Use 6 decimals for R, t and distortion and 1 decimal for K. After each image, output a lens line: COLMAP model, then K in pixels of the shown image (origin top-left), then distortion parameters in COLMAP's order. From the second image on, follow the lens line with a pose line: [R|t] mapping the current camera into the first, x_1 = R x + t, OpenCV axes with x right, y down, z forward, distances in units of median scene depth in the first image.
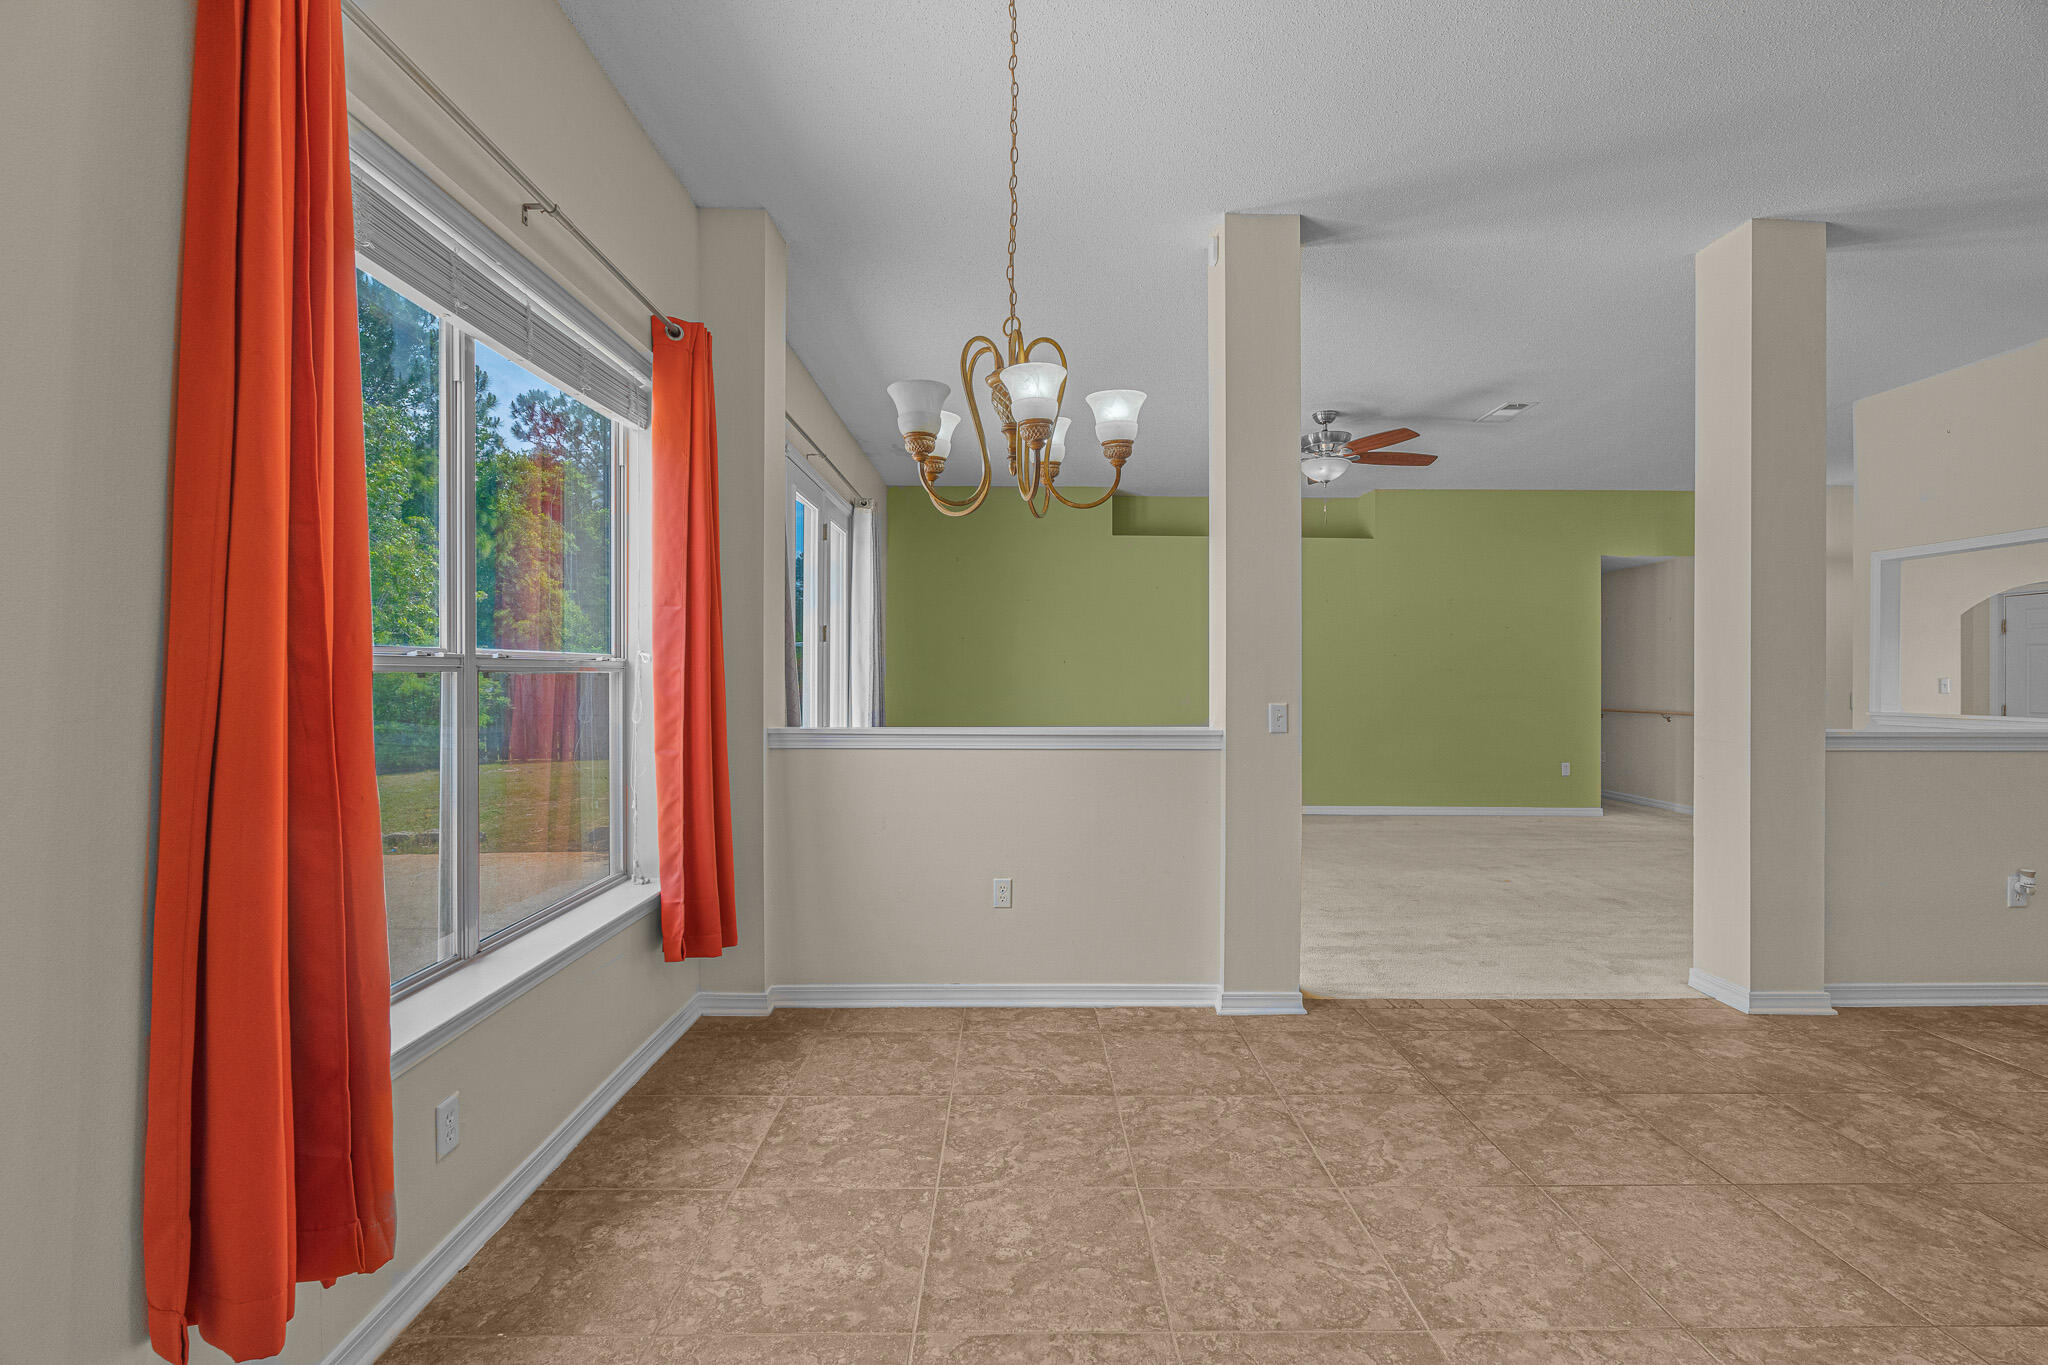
lens RADIAL K [[904.8, 0, 1024.5], [0, 904.8, 674.8], [0, 0, 1]] dist [-0.002801, -0.000336]
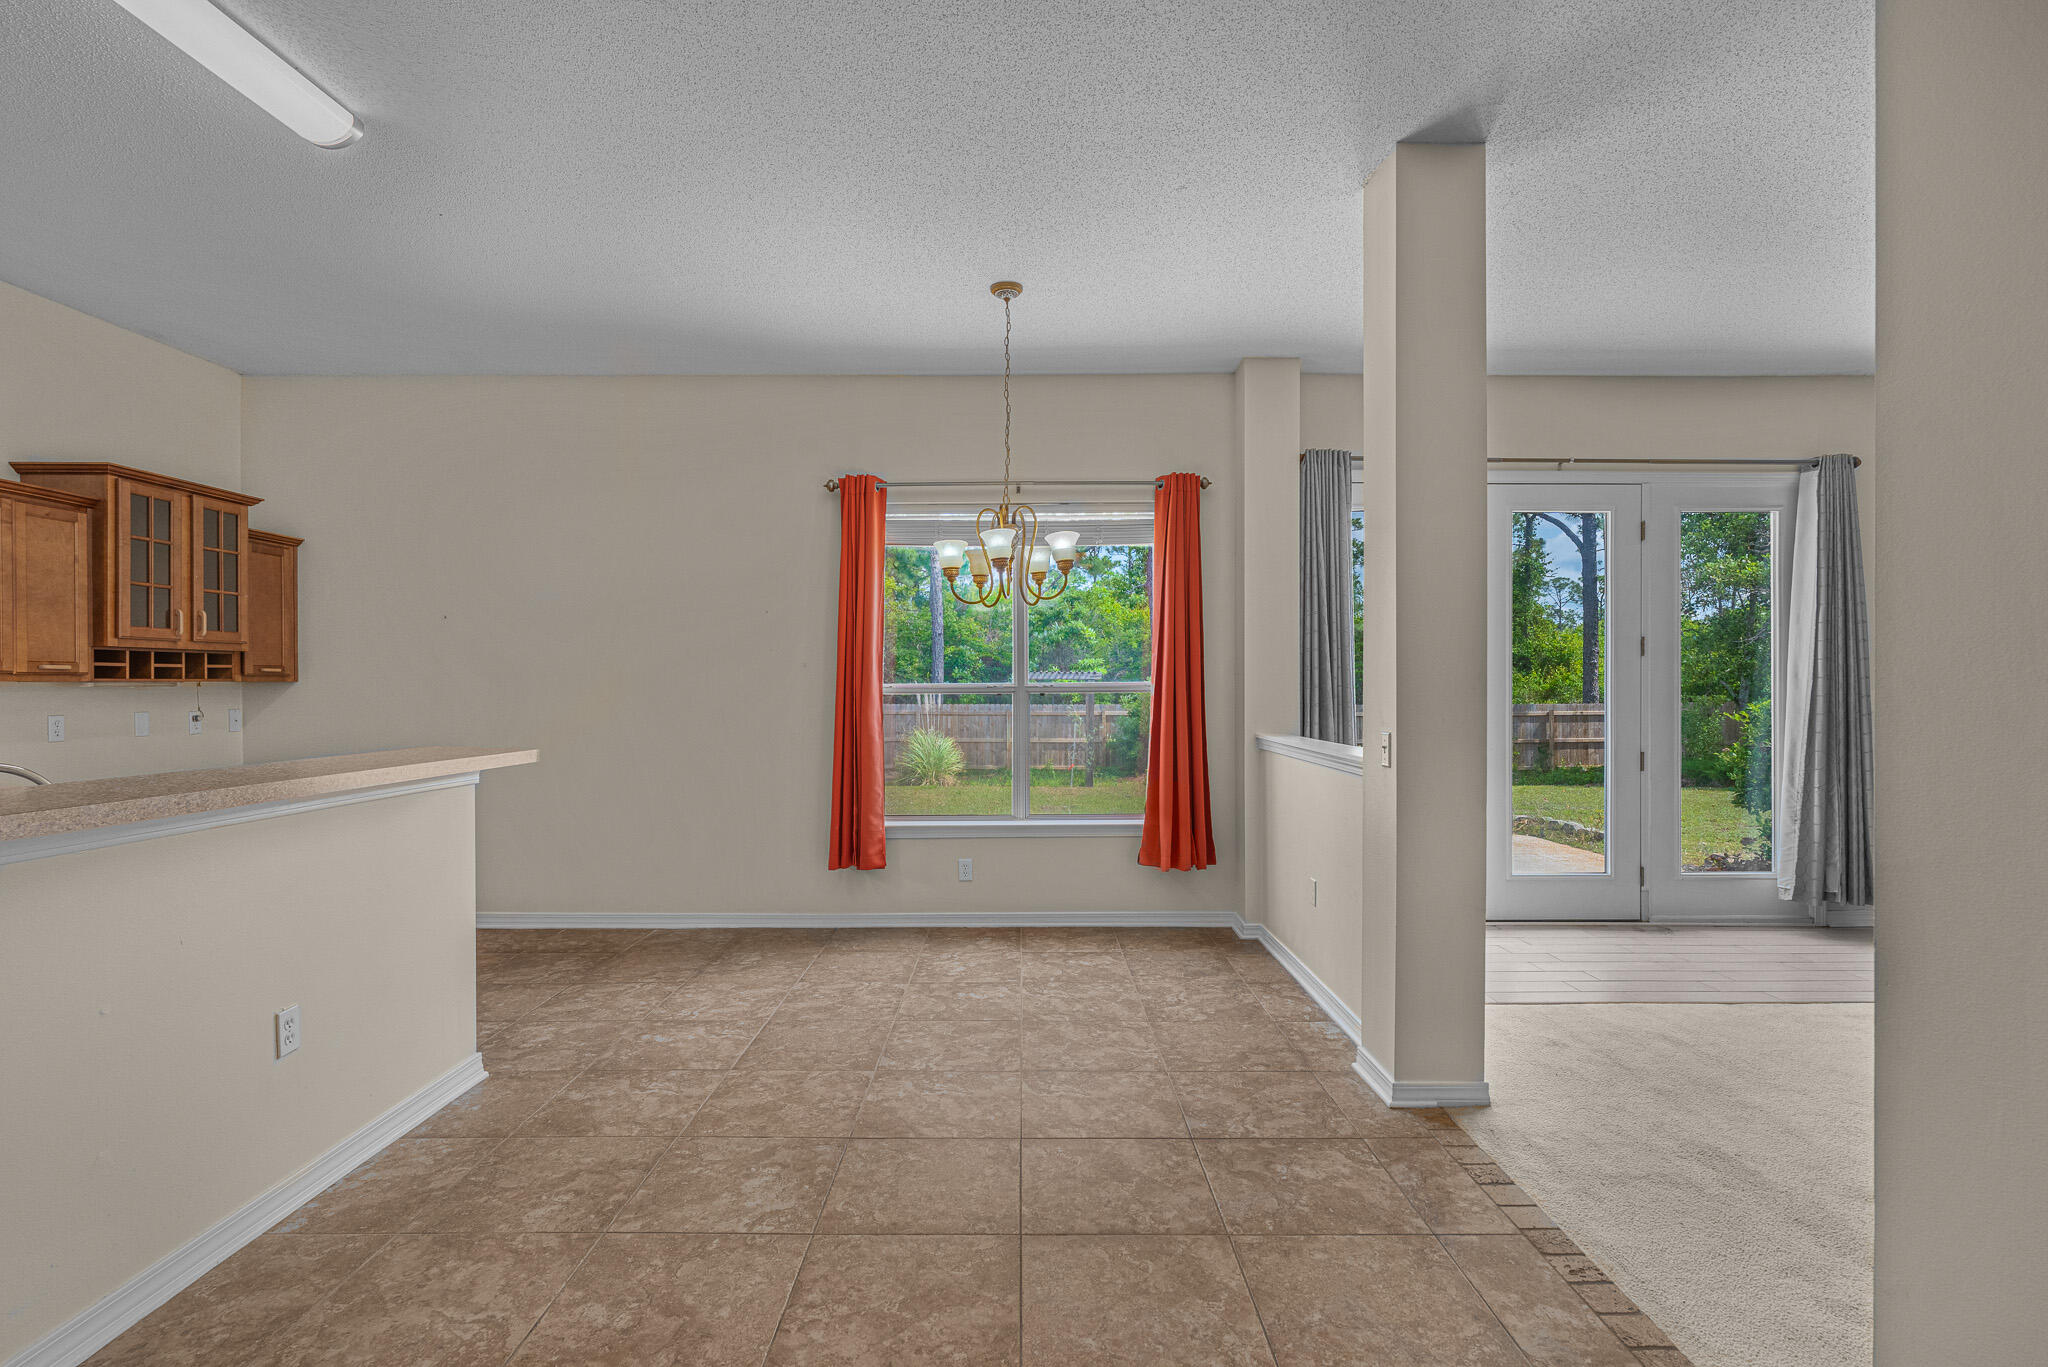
lens RADIAL K [[975.4, 0, 1024.0], [0, 975.4, 683.5], [0, 0, 1]] dist [-0.001653, -0.000263]
pose [[-0.006920, -0.003625, -0.999969, 1.358206], [0.002889, 0.999989, -0.003645, -0.013291], [0.999972, -0.002914, -0.006909, 0.752667]]
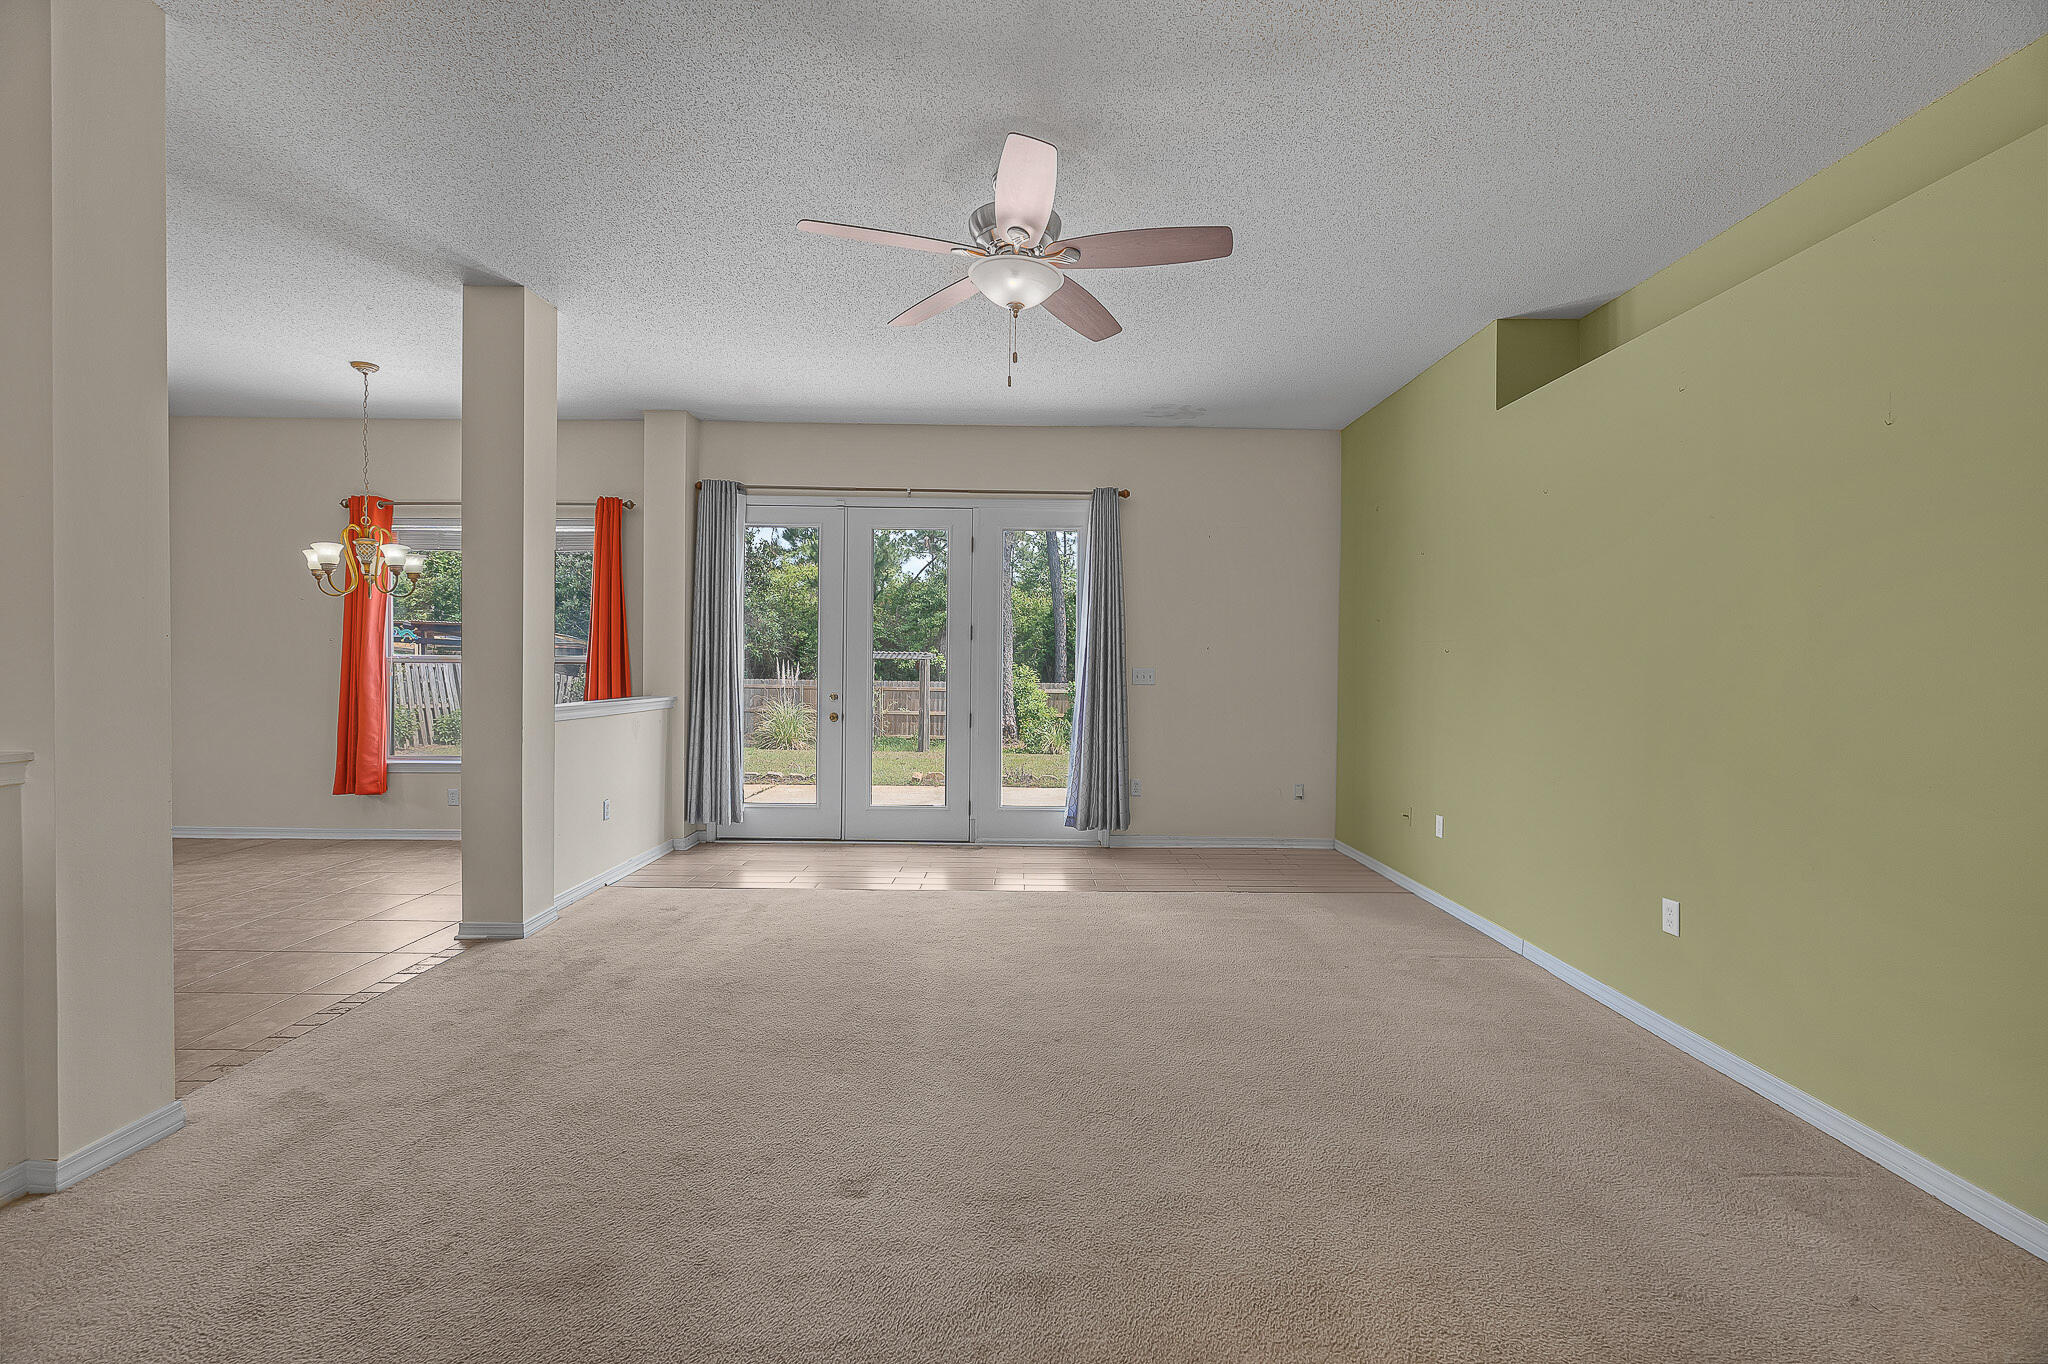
lens RADIAL K [[893.6, 0, 1024.0], [0, 893.6, 682.0], [0, 0, 1]] dist [-0.004487, -0.000204]
pose [[-0.009894, 0.016517, -0.999815, 1.703164], [-0.005993, 0.999845, 0.016577, -0.001081], [0.999933, 0.006156, -0.009793, 2.005551]]
